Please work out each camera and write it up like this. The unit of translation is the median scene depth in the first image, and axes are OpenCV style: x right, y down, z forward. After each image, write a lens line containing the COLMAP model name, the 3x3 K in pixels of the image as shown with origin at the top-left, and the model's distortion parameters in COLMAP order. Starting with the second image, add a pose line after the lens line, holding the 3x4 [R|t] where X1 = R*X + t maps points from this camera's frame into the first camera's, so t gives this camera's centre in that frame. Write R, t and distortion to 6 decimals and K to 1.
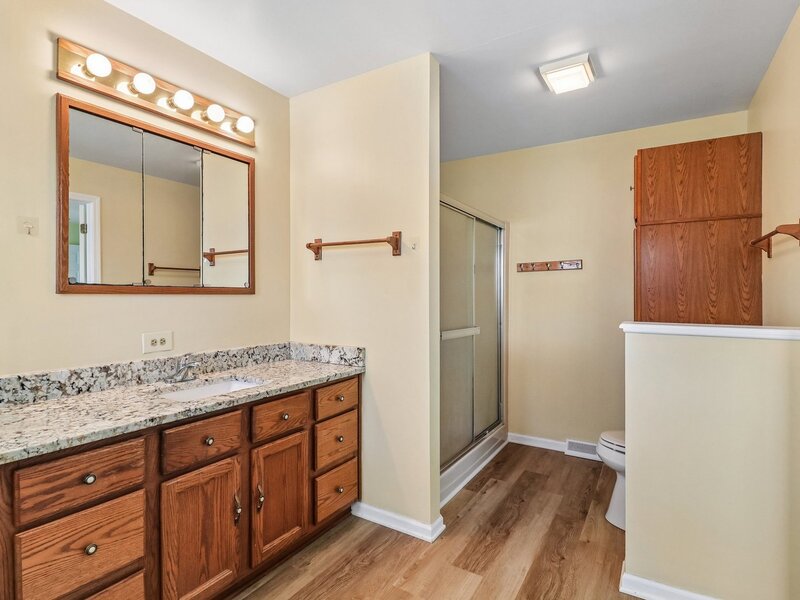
lens RADIAL K [[425.8, 0, 397.6], [0, 425.8, 291.1], [0, 0, 1]] dist [0.011281, -0.019457]
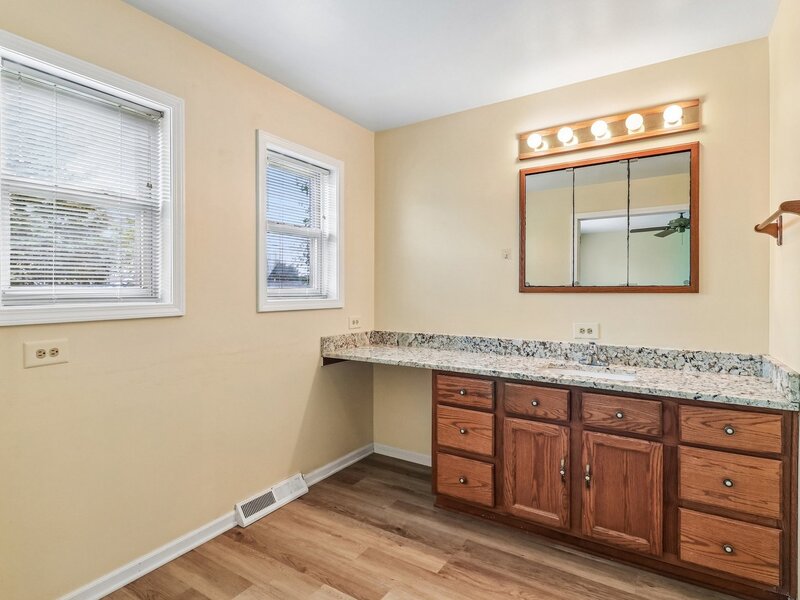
lens RADIAL K [[425.8, 0, 397.6], [0, 425.8, 291.1], [0, 0, 1]] dist [0.011281, -0.019457]
pose [[-0.025881, -0.004549, -0.999655, 0.792370], [0.006599, 0.999967, -0.004721, 0.004677], [0.999643, -0.006719, -0.025850, 0.530921]]
